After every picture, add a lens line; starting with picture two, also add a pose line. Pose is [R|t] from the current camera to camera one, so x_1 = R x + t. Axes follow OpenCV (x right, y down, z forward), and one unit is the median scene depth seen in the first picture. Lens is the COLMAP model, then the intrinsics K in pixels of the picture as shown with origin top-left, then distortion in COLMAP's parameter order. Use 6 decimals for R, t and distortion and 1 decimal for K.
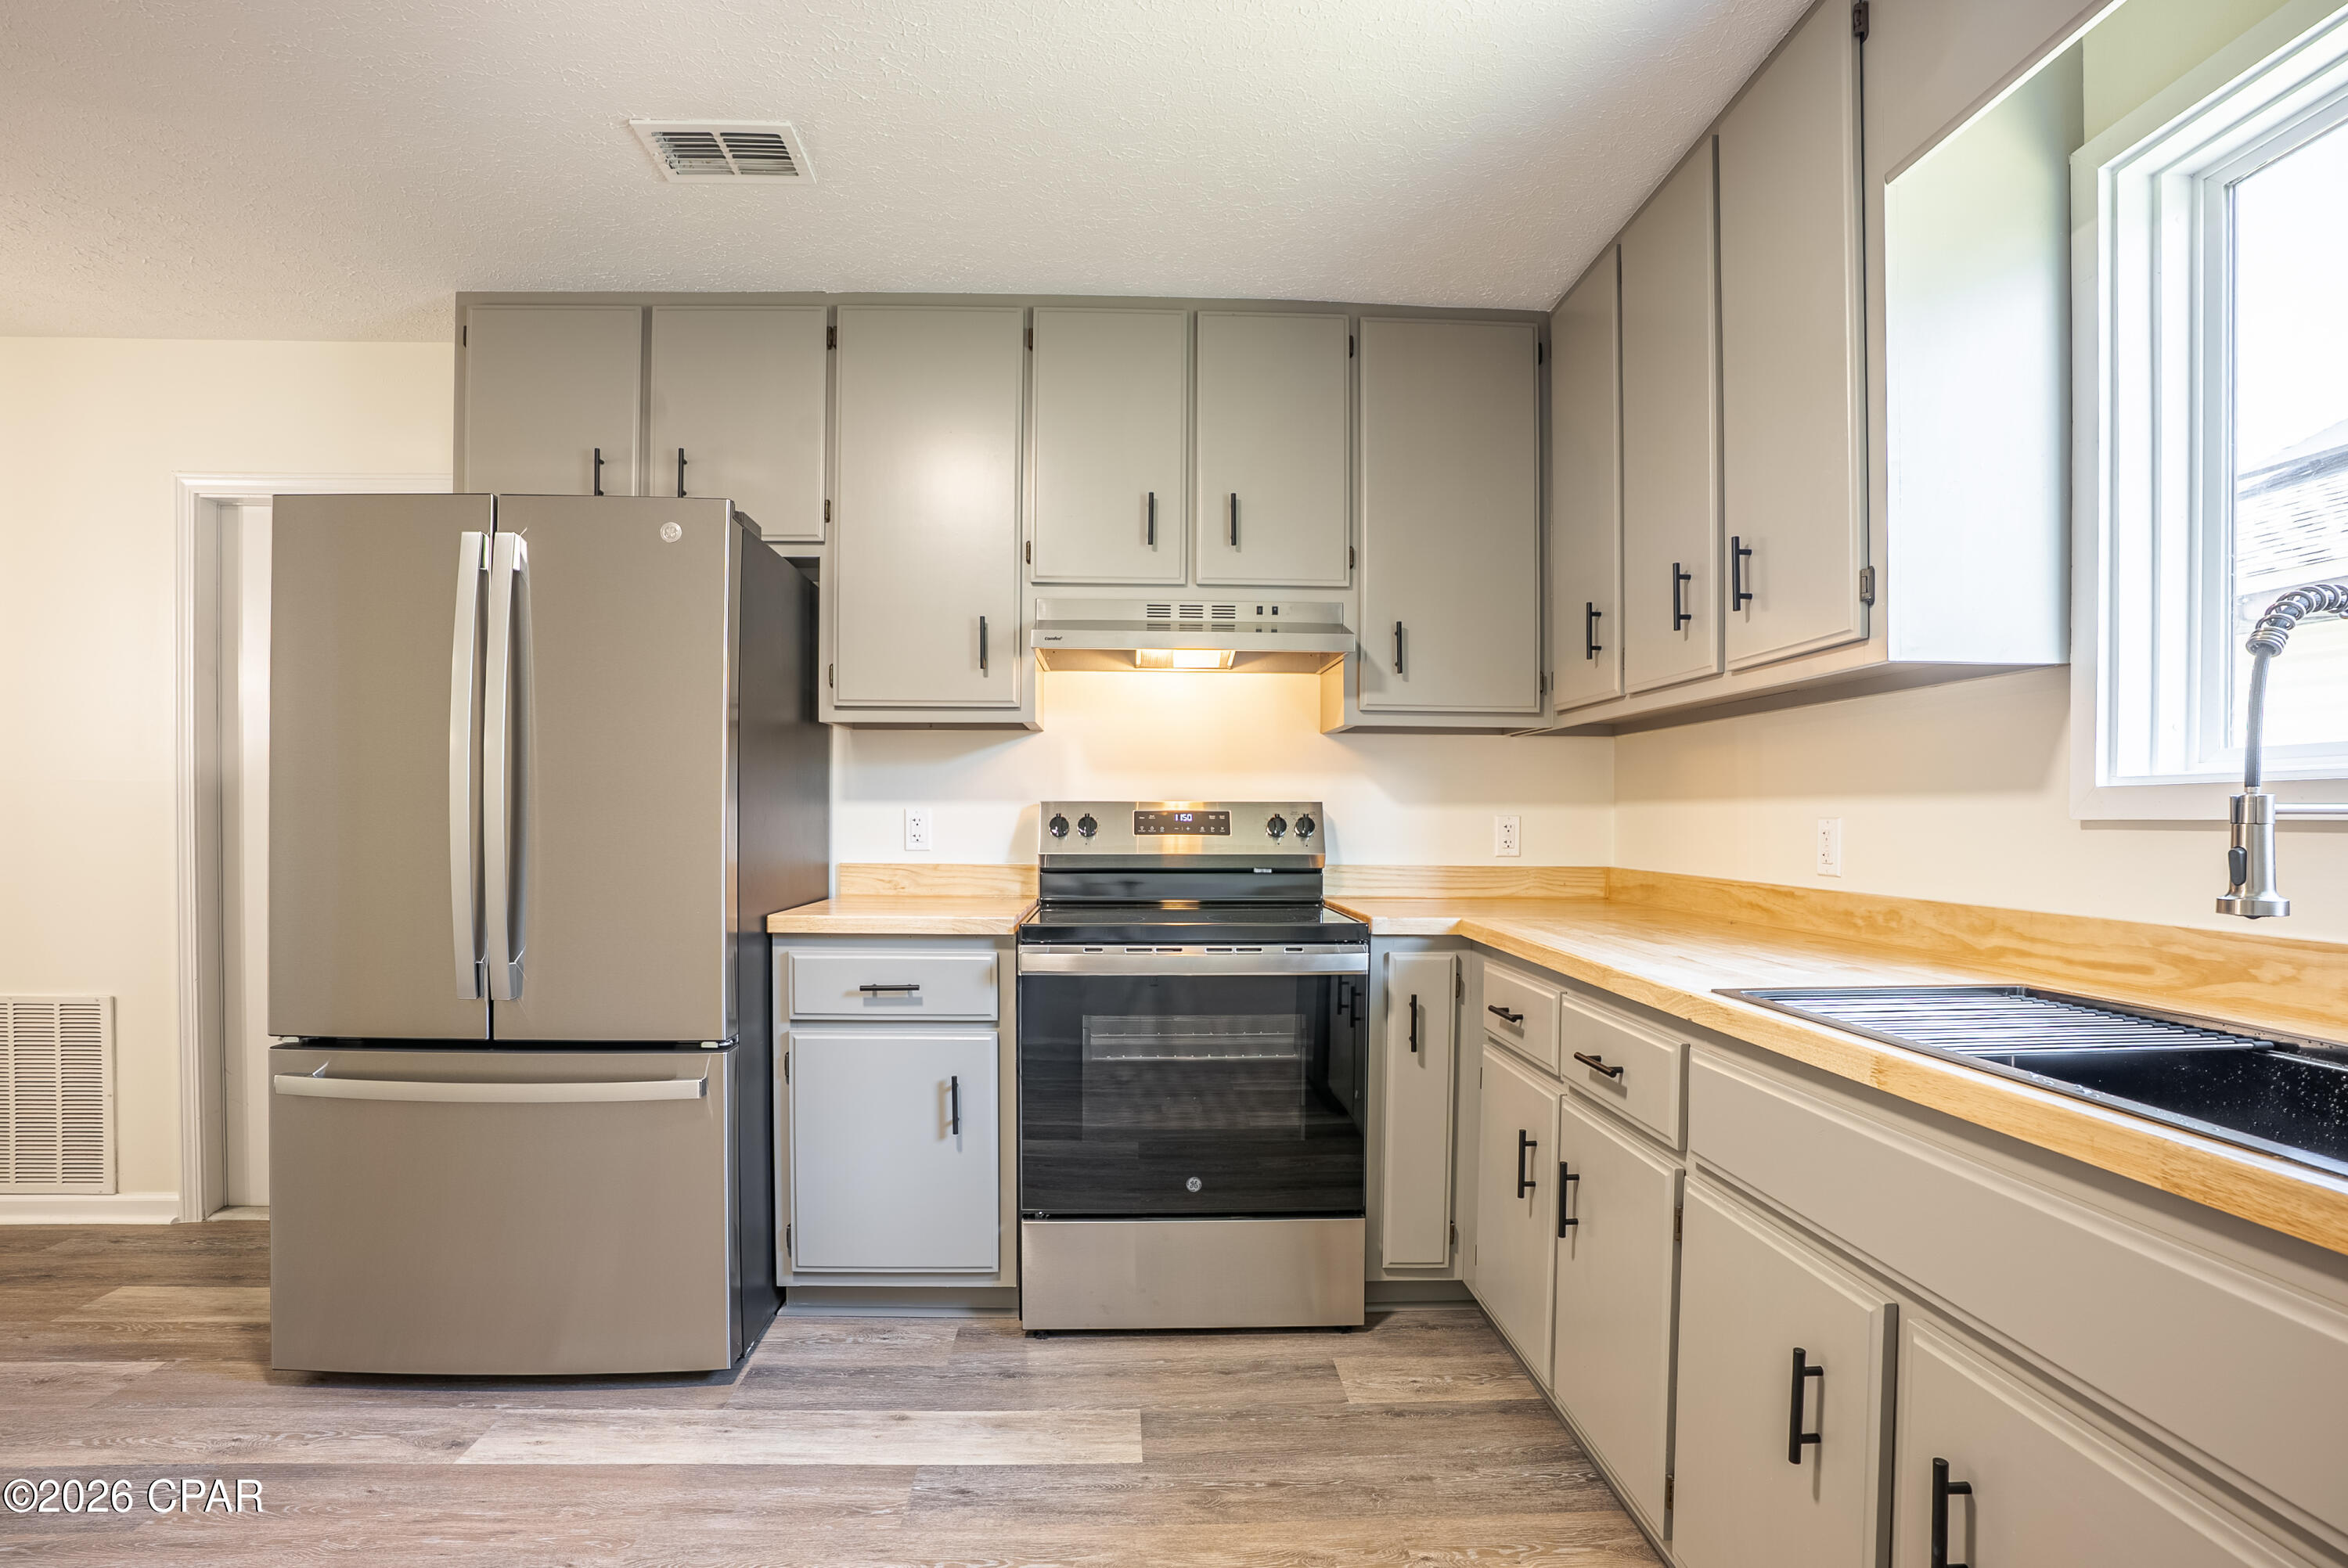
lens RADIAL K [[1106.2, 0, 1165.9], [0, 1106.2, 817.1], [0, 0, 1]] dist [-0.073317, 0.031006]
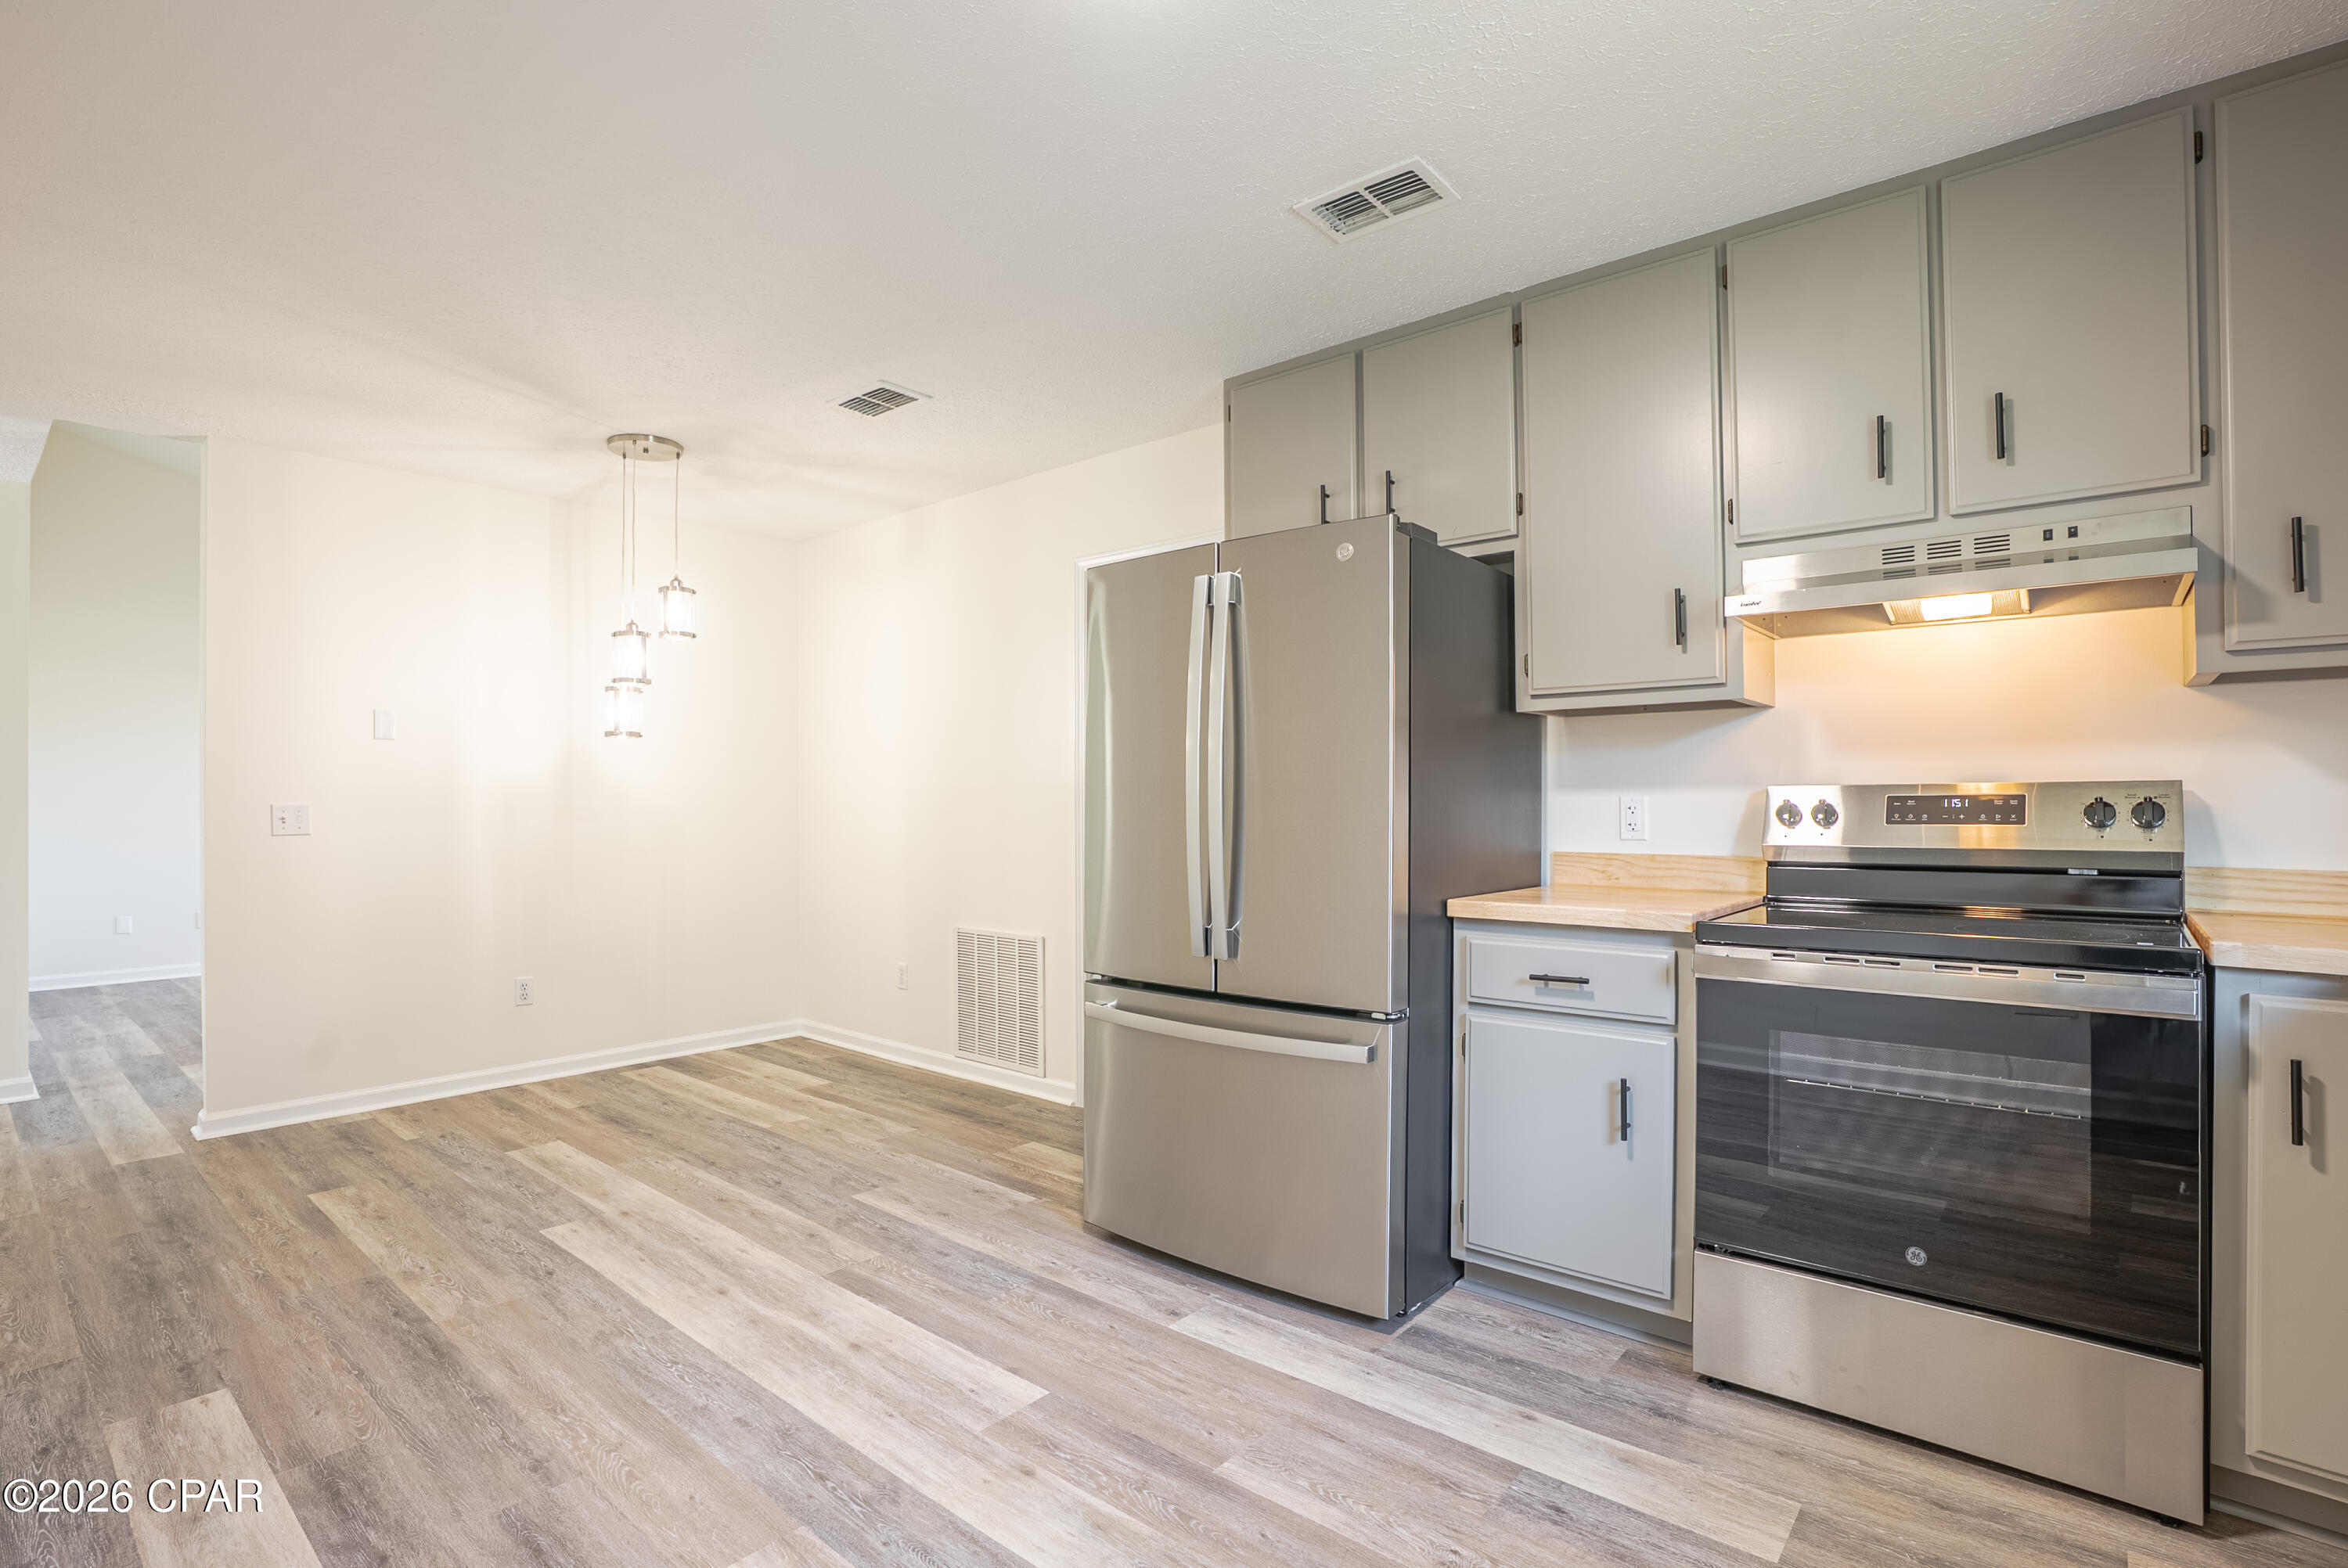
lens RADIAL K [[1112.7, 0, 1179.9], [0, 1112.7, 779.6], [0, 0, 1]] dist [-0.074328, 0.032133]
pose [[0.736623, -0.021569, -0.675960, 0.169425], [0.004829, 0.999634, -0.026635, 0.001750], [0.676287, 0.016356, 0.736457, 0.044303]]
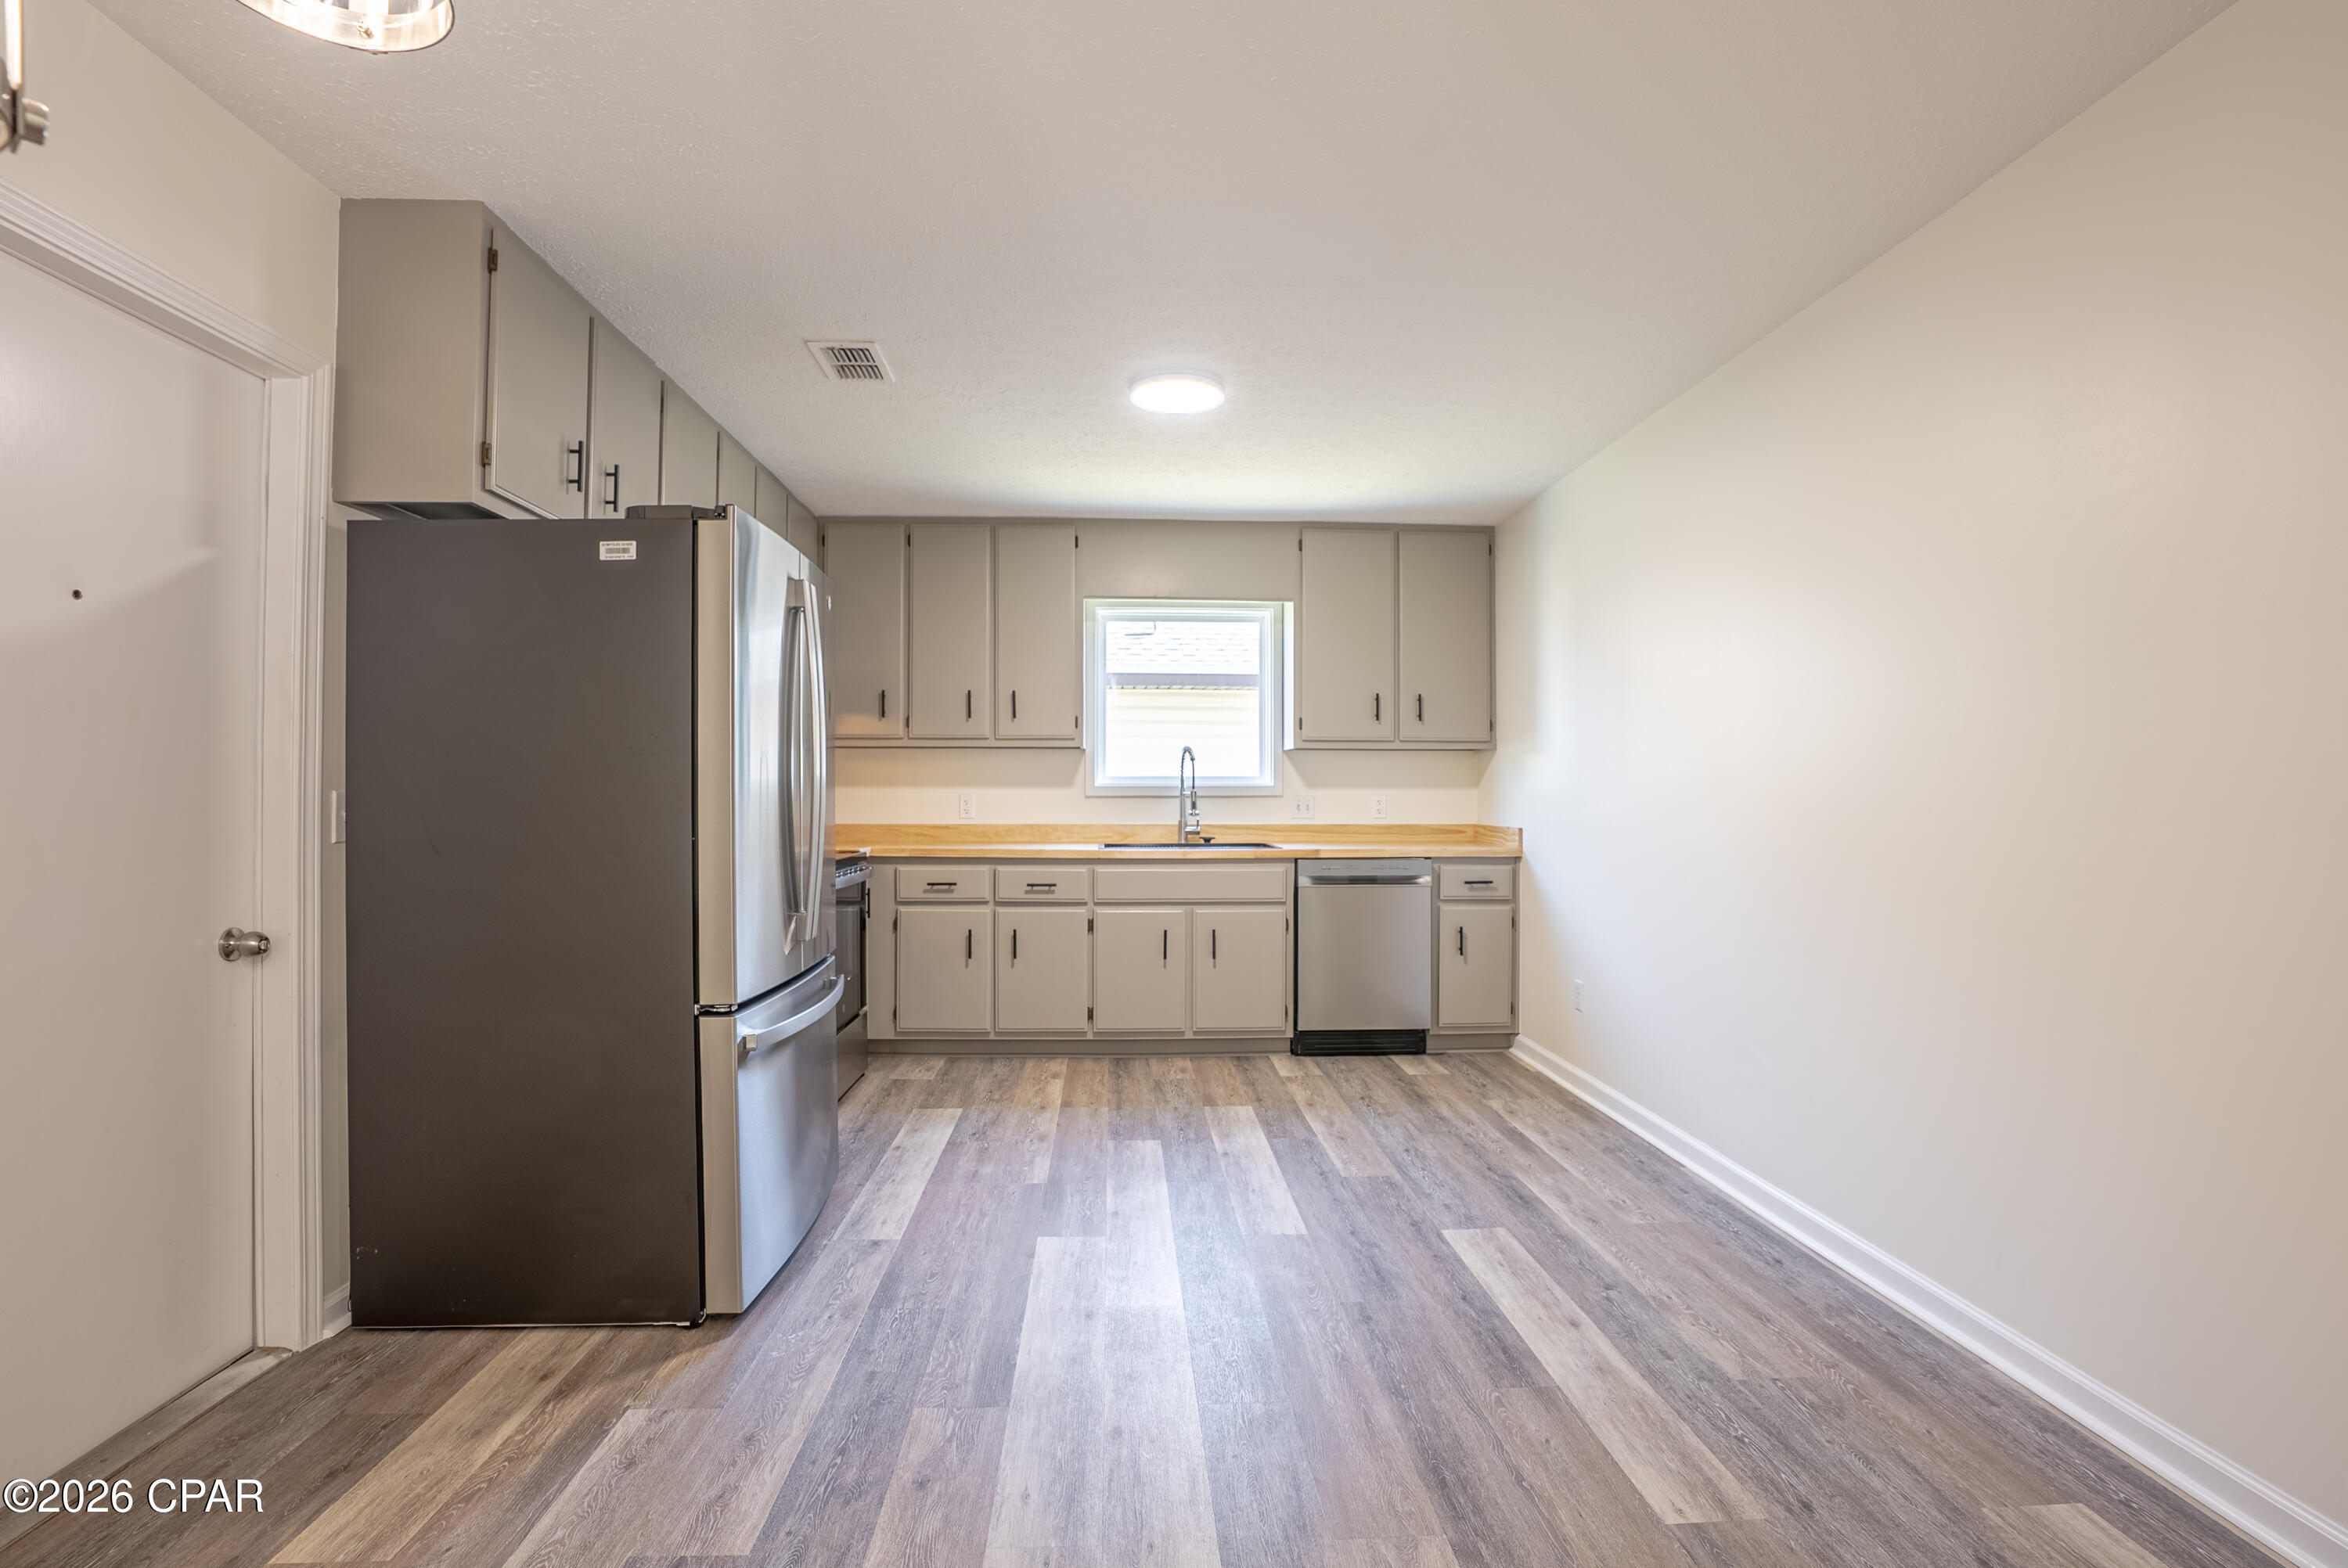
lens RADIAL K [[1112.7, 0, 1179.9], [0, 1112.7, 779.6], [0, 0, 1]] dist [-0.074328, 0.032133]
pose [[-0.022030, 0.007898, 0.999726, -1.702633], [0.000466, 0.999969, -0.007890, -0.012744], [-0.999757, 0.000292, -0.022033, 0.500219]]
